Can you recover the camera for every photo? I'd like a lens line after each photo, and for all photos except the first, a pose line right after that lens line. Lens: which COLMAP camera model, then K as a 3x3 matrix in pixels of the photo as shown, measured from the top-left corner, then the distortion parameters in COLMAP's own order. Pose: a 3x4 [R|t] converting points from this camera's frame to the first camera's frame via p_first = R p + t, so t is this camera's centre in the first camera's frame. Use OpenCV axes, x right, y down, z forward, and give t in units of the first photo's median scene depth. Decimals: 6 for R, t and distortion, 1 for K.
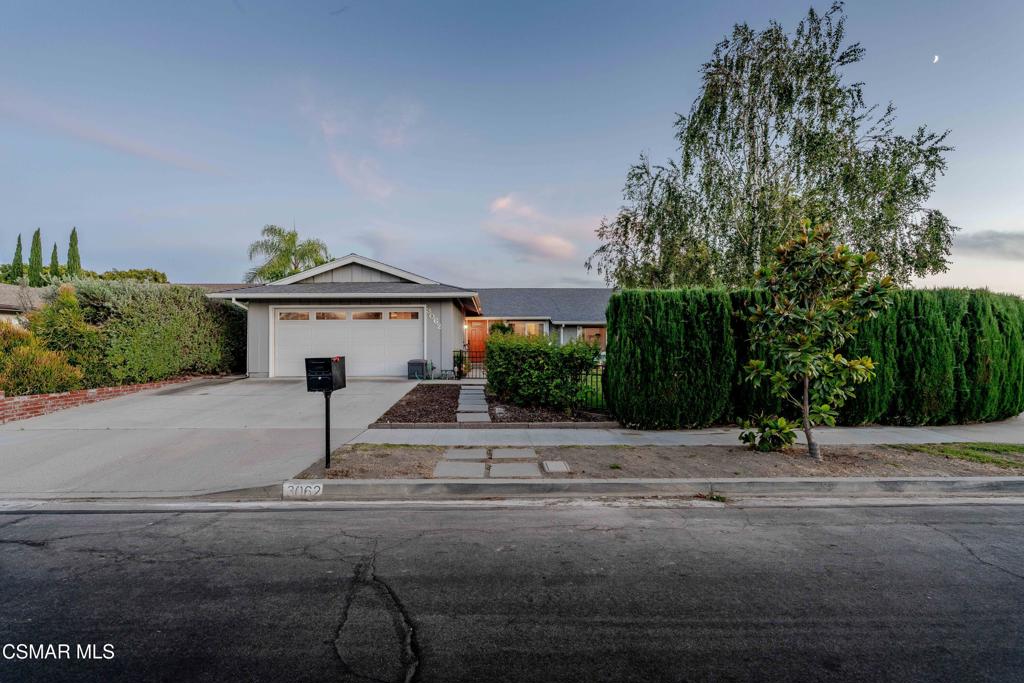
lens RADIAL K [[471.8, 0, 512.0], [0, 471.8, 341.5], [0, 0, 1]] dist [0.003470, 0.000176]
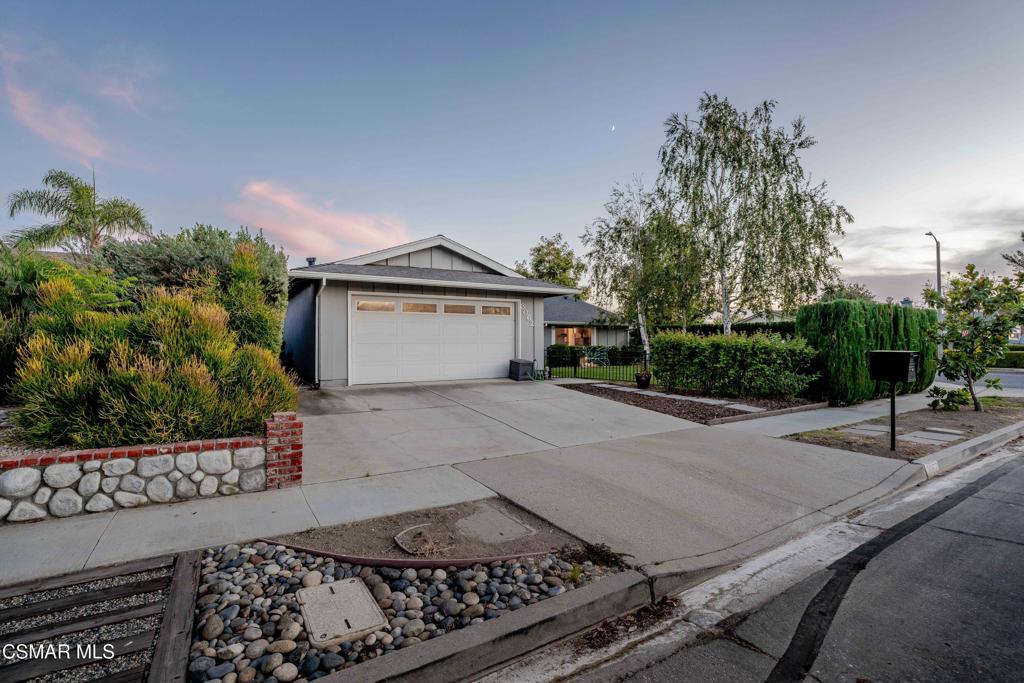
lens RADIAL K [[484.0, 0, 512.0], [0, 484.0, 341.5], [0, 0, 1]] dist [-0.075539, 0.029516]
pose [[0.852627, -0.001123, 0.522519, -0.673619], [0.001889, 0.999998, -0.000934, 0.003796], [-0.522517, 0.001784, 0.852627, 0.207113]]
